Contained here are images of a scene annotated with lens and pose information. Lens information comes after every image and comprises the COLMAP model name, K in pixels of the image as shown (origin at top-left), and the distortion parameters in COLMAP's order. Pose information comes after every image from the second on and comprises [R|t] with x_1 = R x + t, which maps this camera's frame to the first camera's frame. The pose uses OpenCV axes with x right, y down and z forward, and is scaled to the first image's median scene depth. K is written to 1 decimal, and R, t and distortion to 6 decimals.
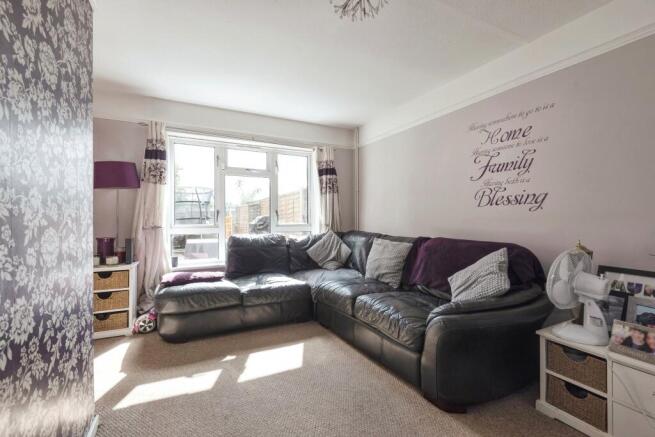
lens RADIAL K [[296.7, 0, 325.7], [0, 296.7, 215.5], [0, 0, 1]] dist [0.036420, -0.018564]
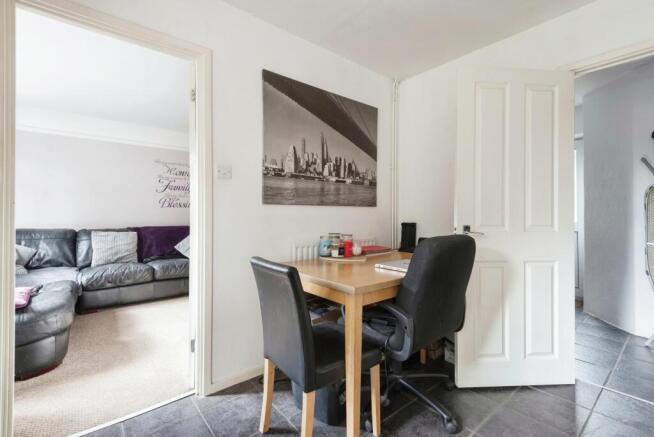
lens RADIAL K [[296.3, 0, 325.2], [0, 296.3, 215.5], [0, 0, 1]] dist [0.036420, -0.018564]
pose [[-0.226151, -0.010840, 0.974032, -1.495818], [-0.011793, 0.999895, 0.008390, -0.009195], [-0.974021, -0.009589, -0.226255, 0.479949]]
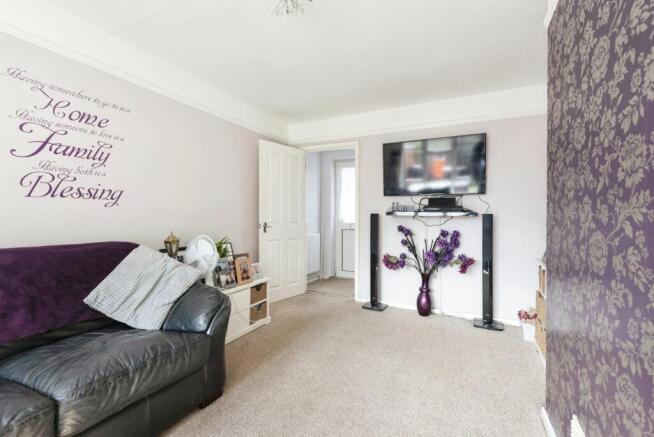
lens RADIAL K [[296.3, 0, 325.2], [0, 296.3, 215.5], [0, 0, 1]] dist [0.036420, -0.018564]
pose [[-0.600146, -0.008405, 0.799846, -0.464795], [-0.017480, 0.999844, -0.002609, 0.002867], [-0.799699, -0.015547, -0.600199, 0.910680]]
